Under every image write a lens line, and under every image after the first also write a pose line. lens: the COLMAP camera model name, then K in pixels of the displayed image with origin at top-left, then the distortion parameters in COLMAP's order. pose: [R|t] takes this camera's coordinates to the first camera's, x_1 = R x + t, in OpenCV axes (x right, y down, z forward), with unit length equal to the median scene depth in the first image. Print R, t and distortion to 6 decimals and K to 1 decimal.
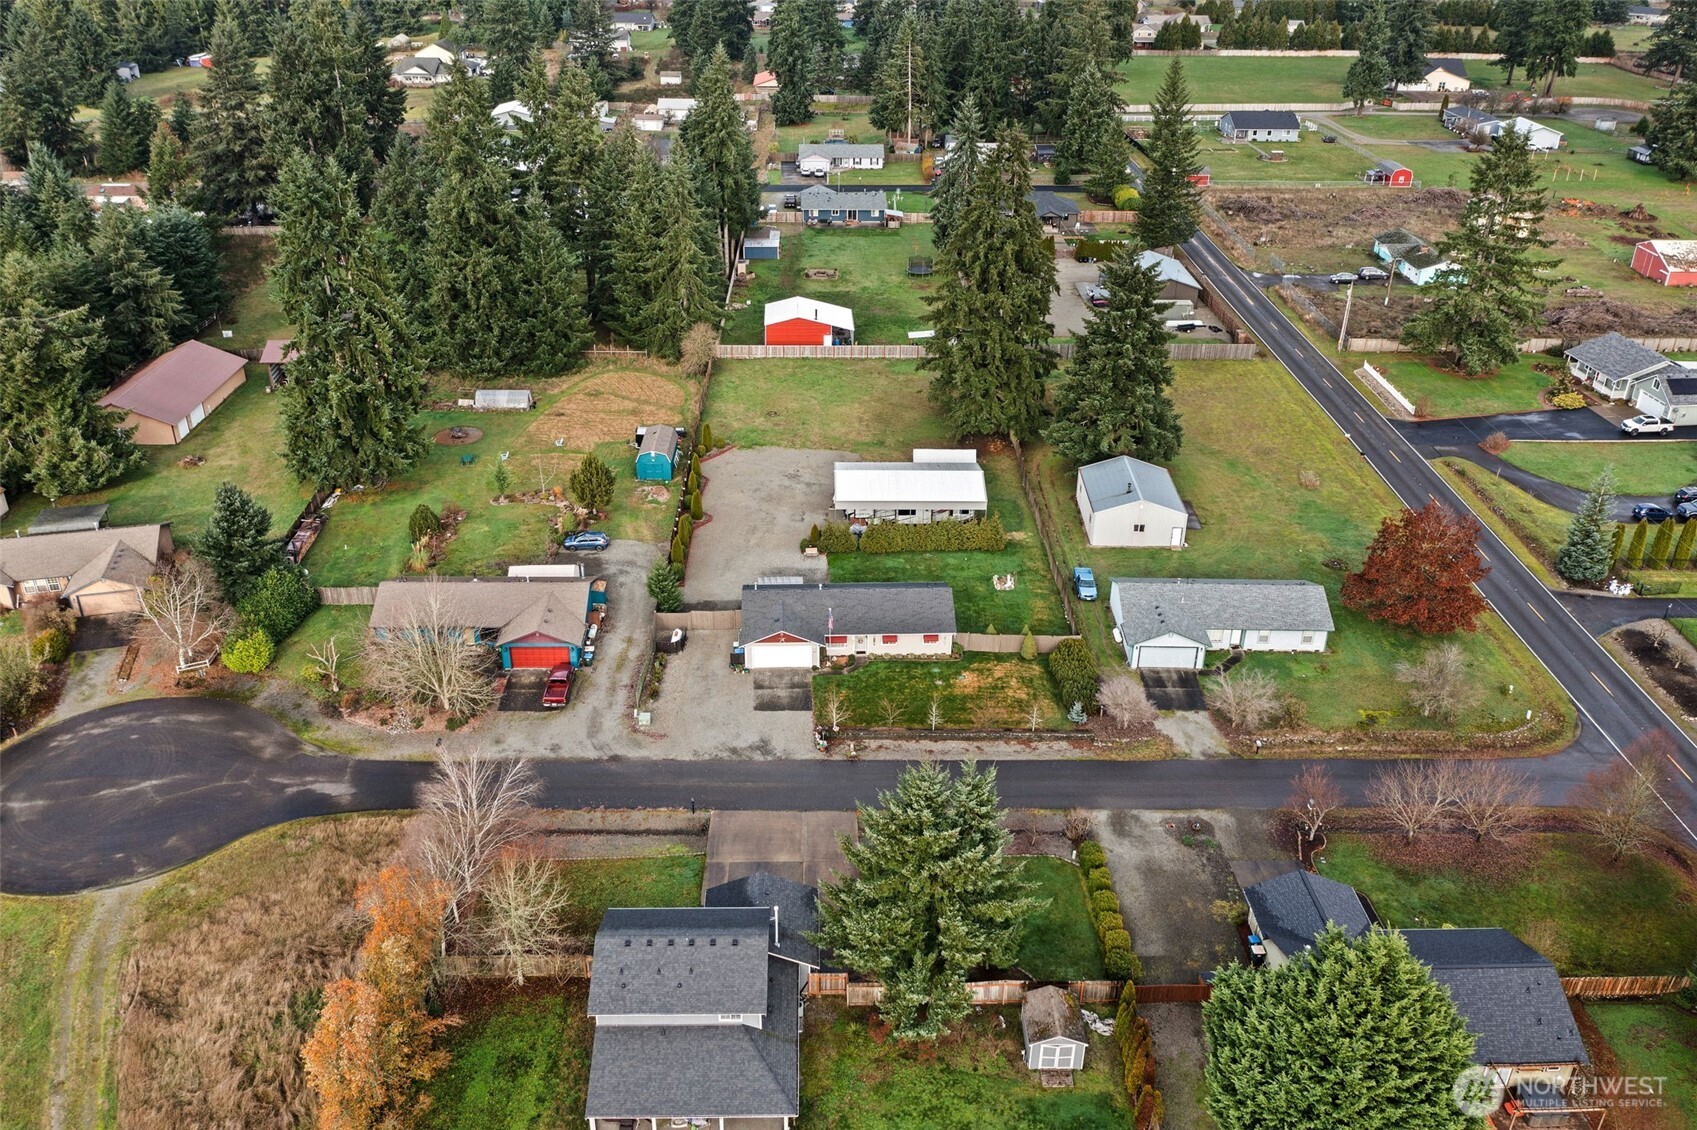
lens RADIAL K [[1351.0, 0, 843.6], [0, 1351.0, 557.9], [0, 0, 1]] dist [-0.006433, 0.000961]
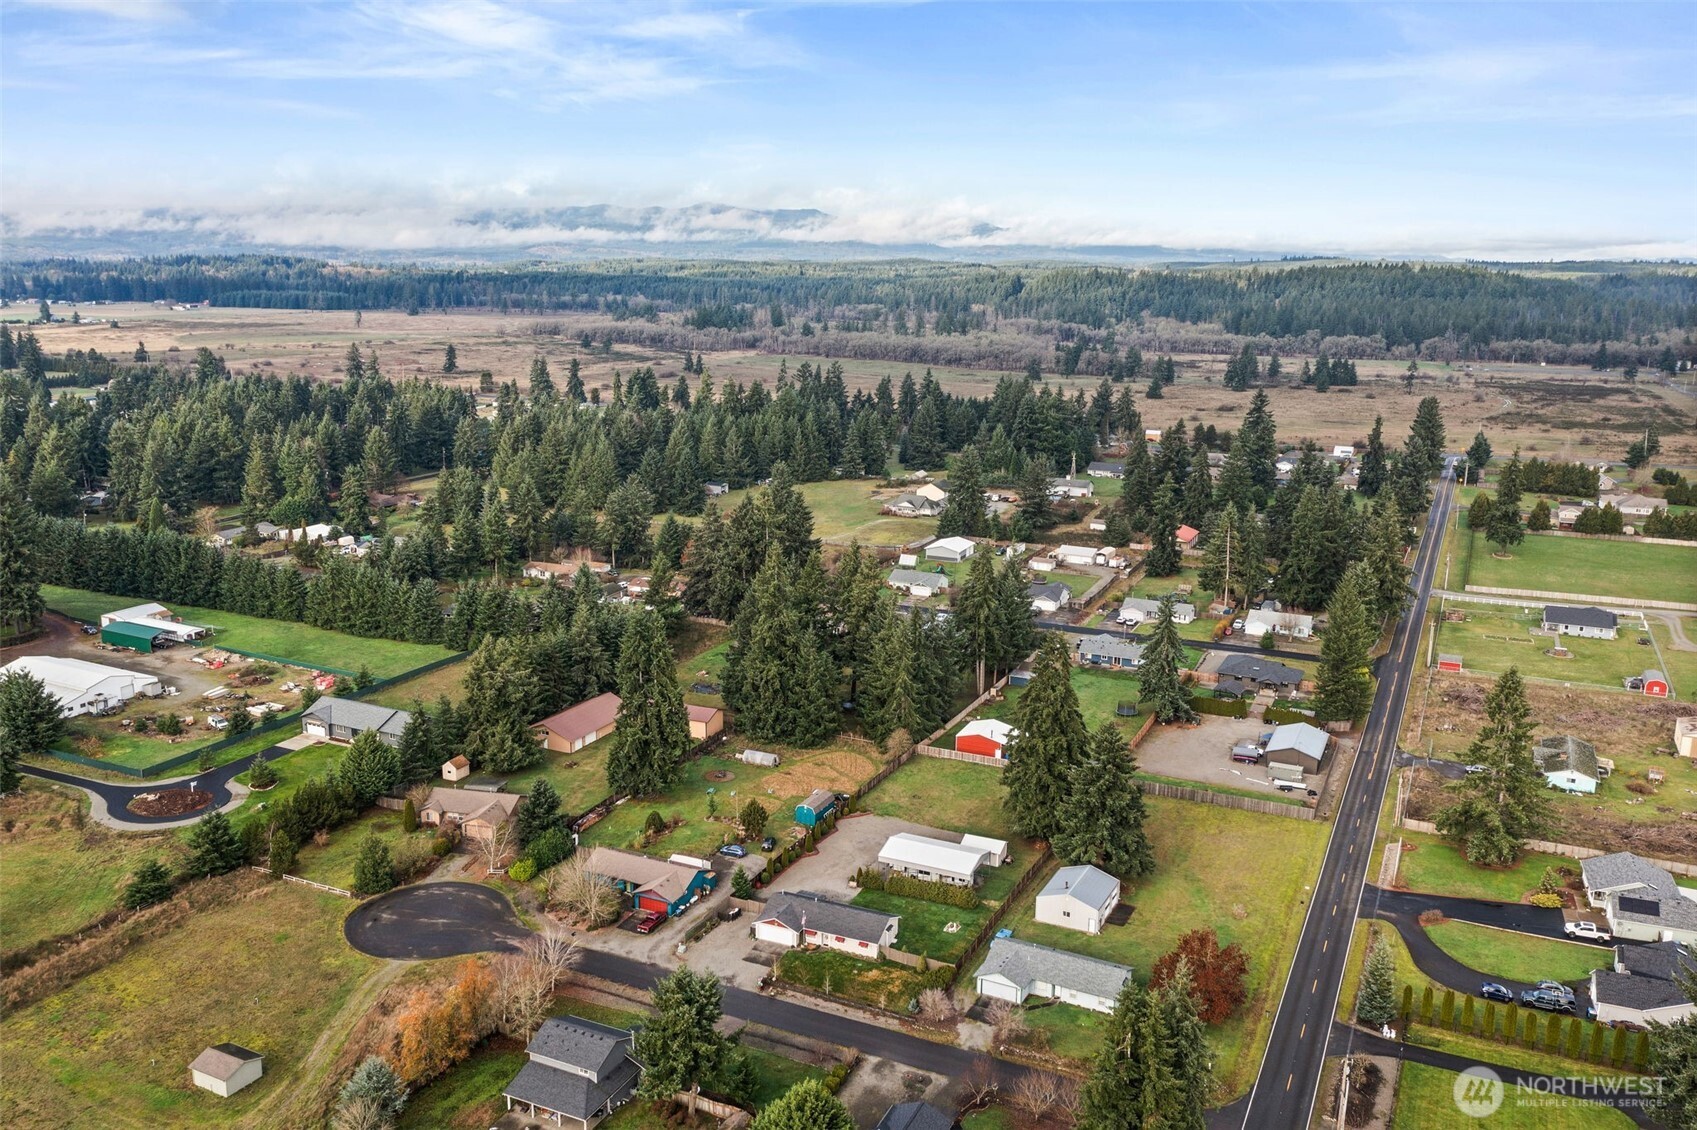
lens RADIAL K [[1351.0, 0, 843.6], [0, 1351.0, 557.9], [0, 0, 1]] dist [-0.006433, 0.000961]
pose [[0.895367, 0.093243, -0.435459, 0.585391], [-0.207045, 0.952886, -0.221678, -0.015123], [0.394273, 0.288643, 0.872488, -0.456550]]
